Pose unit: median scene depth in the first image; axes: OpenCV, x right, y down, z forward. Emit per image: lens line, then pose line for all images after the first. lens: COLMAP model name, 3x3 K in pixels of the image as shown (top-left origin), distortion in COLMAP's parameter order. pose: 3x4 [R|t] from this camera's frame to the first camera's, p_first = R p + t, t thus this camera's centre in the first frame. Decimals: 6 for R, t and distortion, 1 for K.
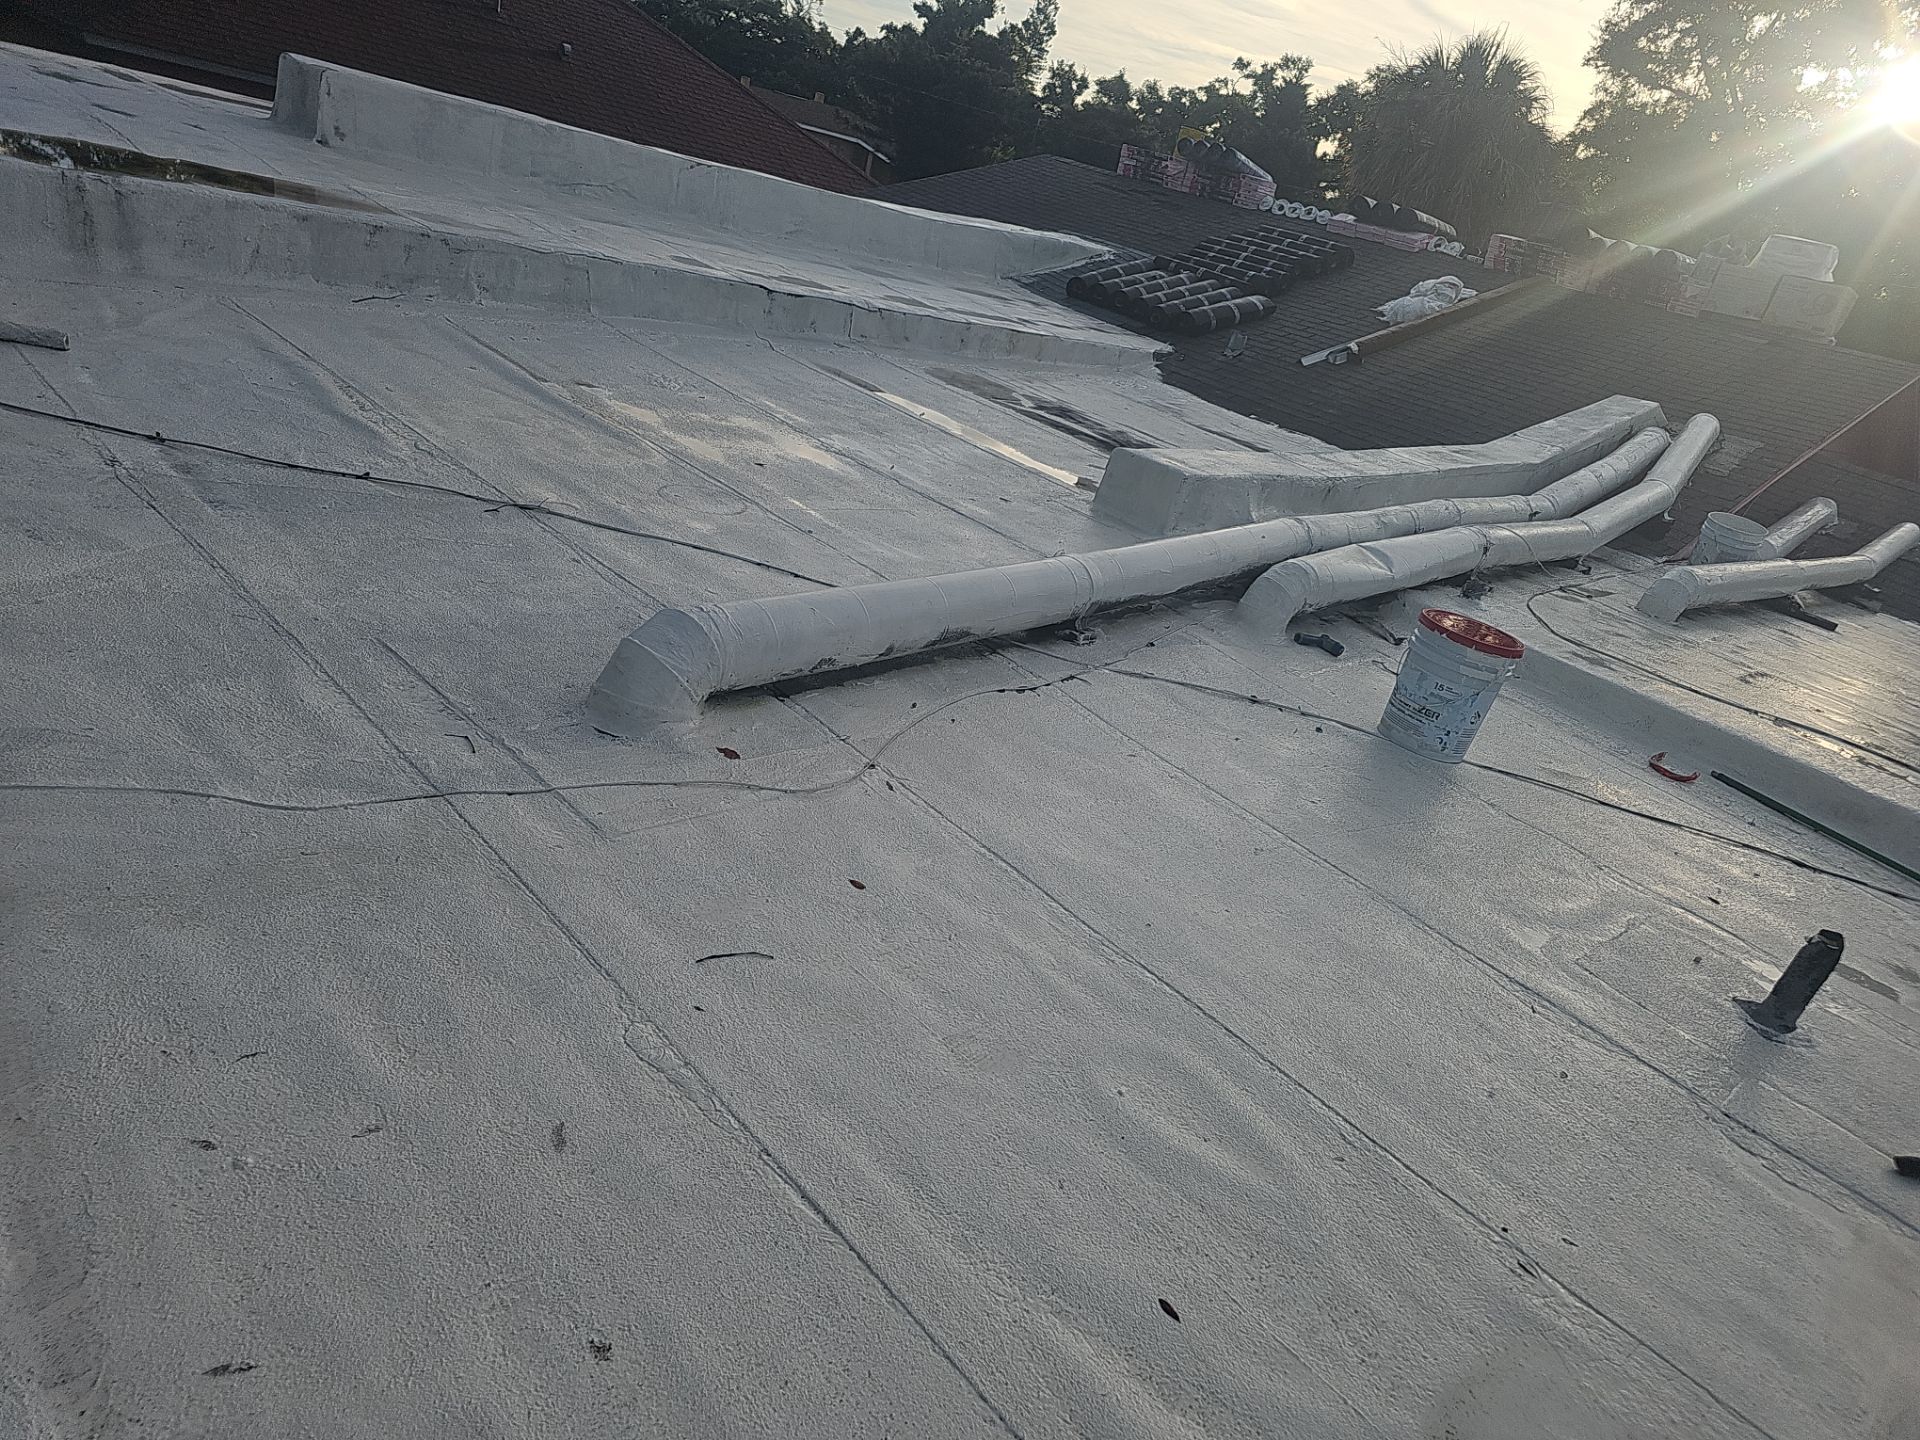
lens RADIAL K [[1317.1, 0, 954.2], [0, 1317.1, 726.2], [0, 0, 1]] dist [0.041409, -0.026771]
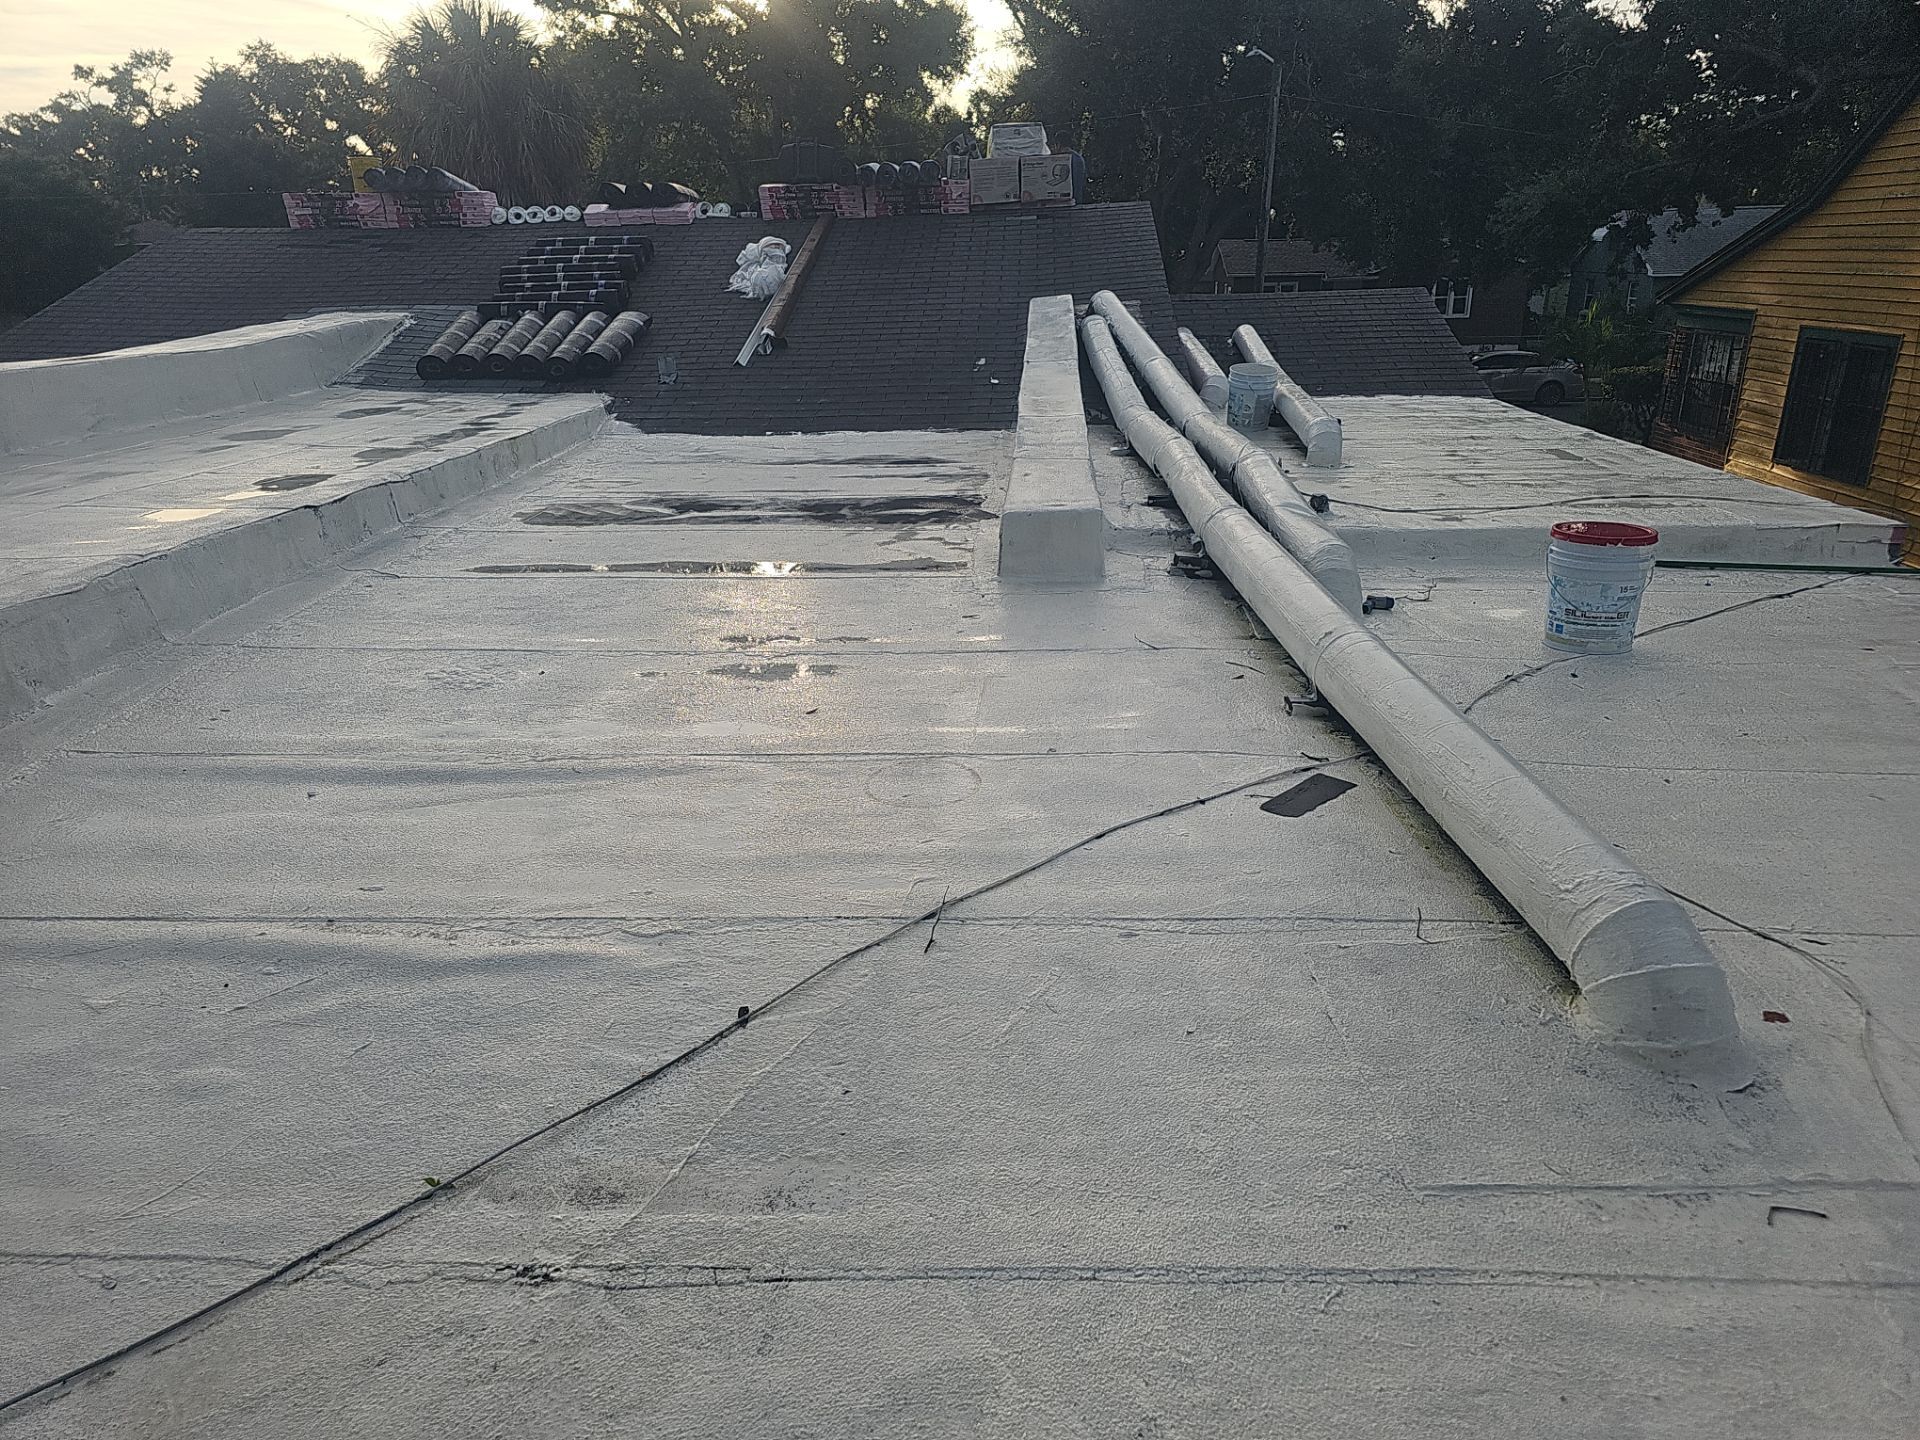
lens RADIAL K [[1317.1, 0, 959.0], [0, 1317.1, 705.8], [0, 0, 1]] dist [0.041409, -0.026771]
pose [[0.702624, -0.464074, 0.539402, -0.218813], [0.452729, 0.876385, 0.164274, -0.126886], [-0.548959, 0.128780, 0.825869, 0.145382]]
